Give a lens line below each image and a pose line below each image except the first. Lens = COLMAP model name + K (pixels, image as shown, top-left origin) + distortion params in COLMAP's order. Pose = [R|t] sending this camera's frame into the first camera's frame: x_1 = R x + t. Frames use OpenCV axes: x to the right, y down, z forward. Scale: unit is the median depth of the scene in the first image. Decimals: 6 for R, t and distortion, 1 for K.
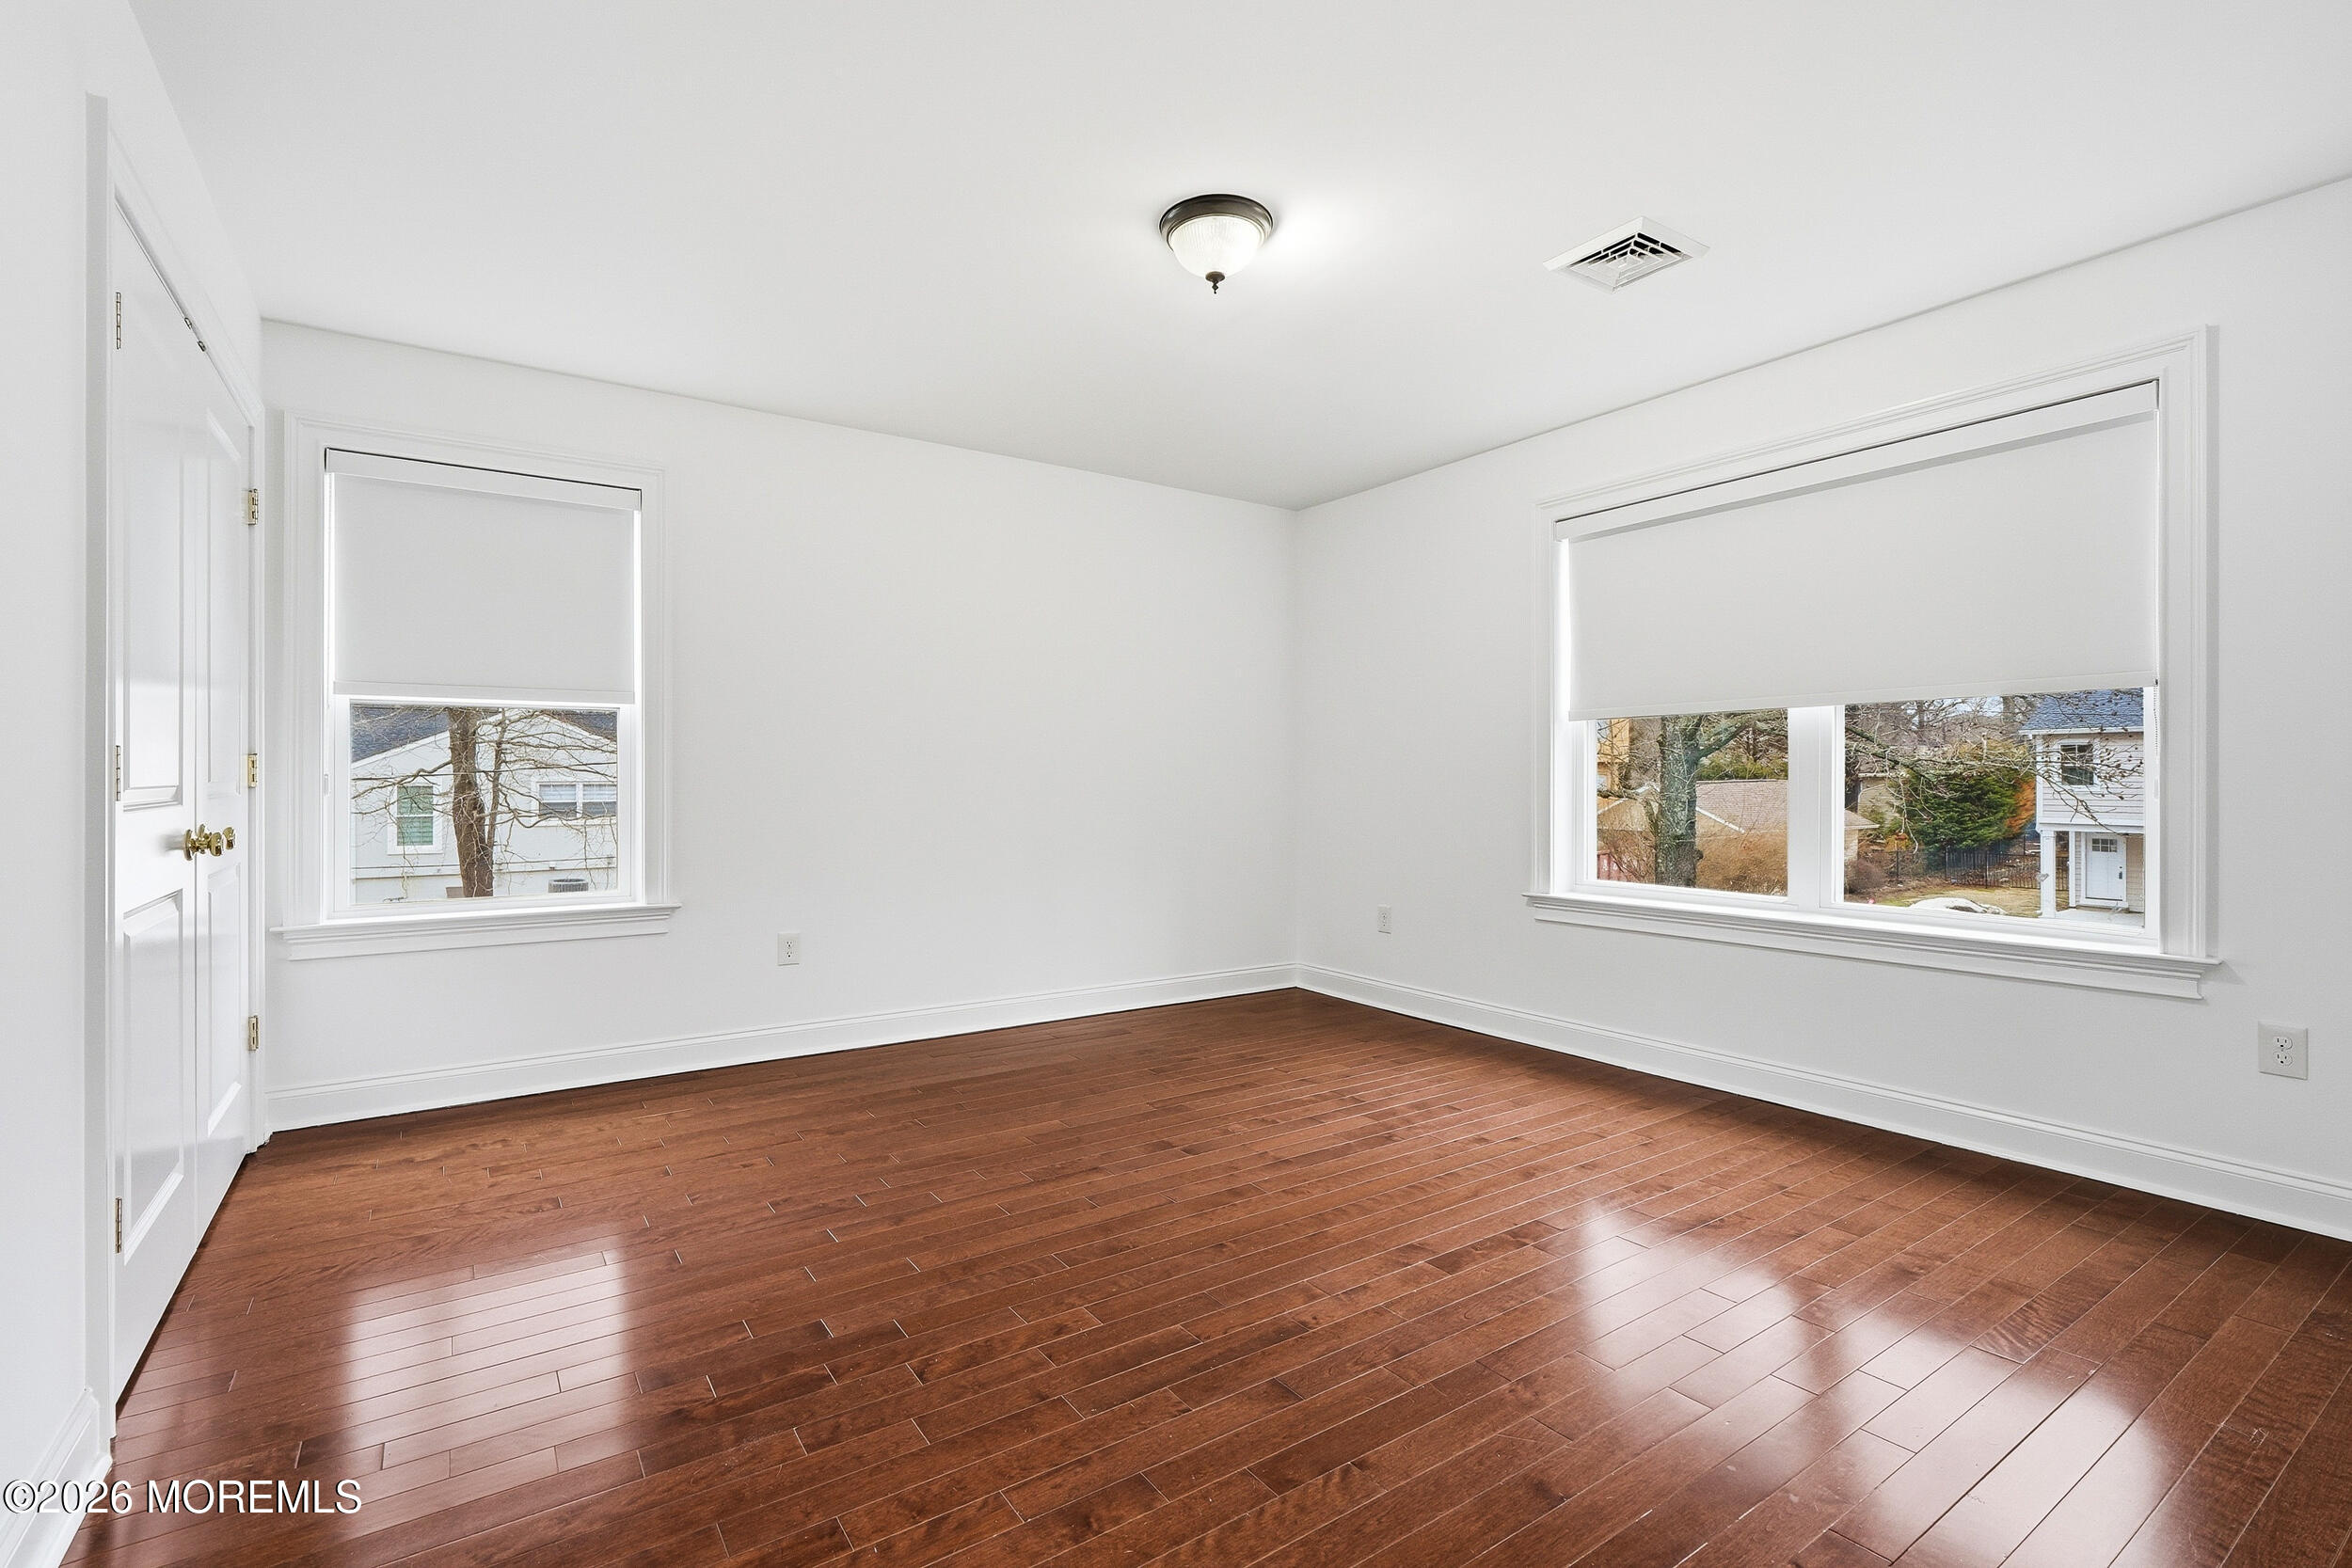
lens RADIAL K [[1056.8, 0, 1164.3], [0, 1056.8, 772.9], [0, 0, 1]] dist [0.001916, 0.000609]
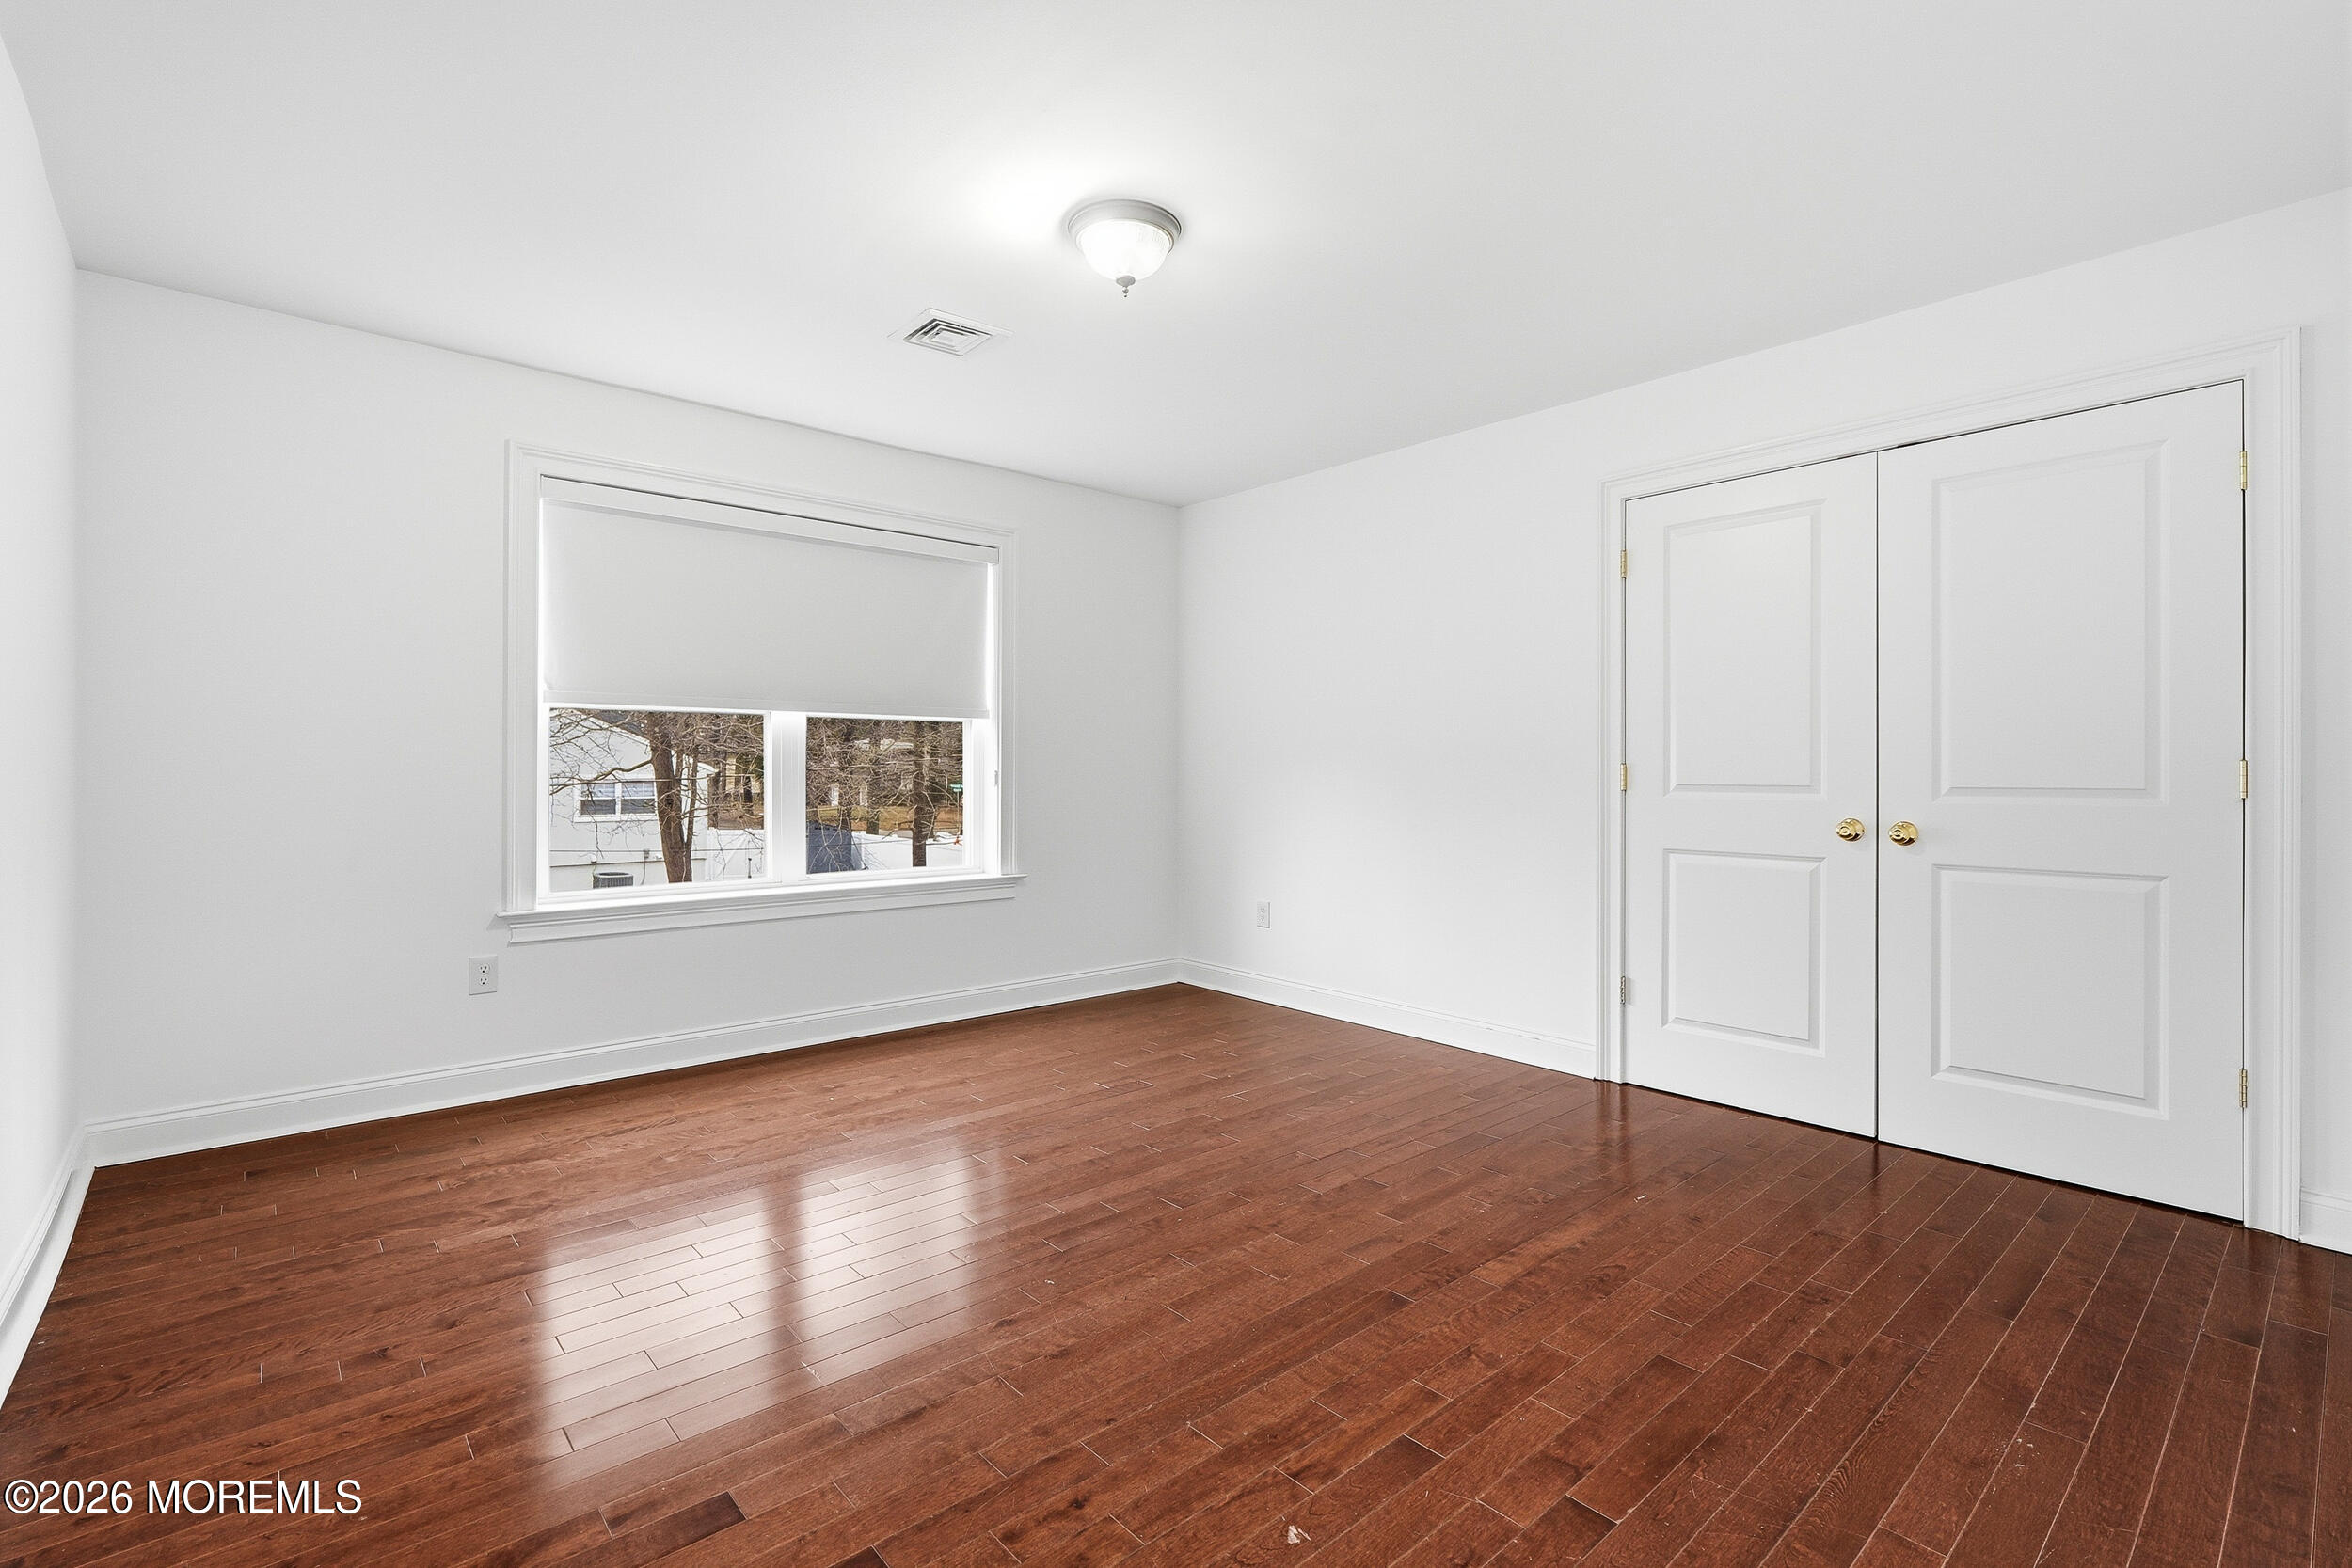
lens RADIAL K [[1056.8, 0, 1176.7], [0, 1056.8, 785.4], [0, 0, 1]] dist [0.001916, 0.000609]
pose [[0.992259, -0.001226, 0.124176, -0.237904], [-0.000537, 0.999899, 0.014167, -0.000726], [-0.124181, -0.014124, 0.992159, -0.153548]]
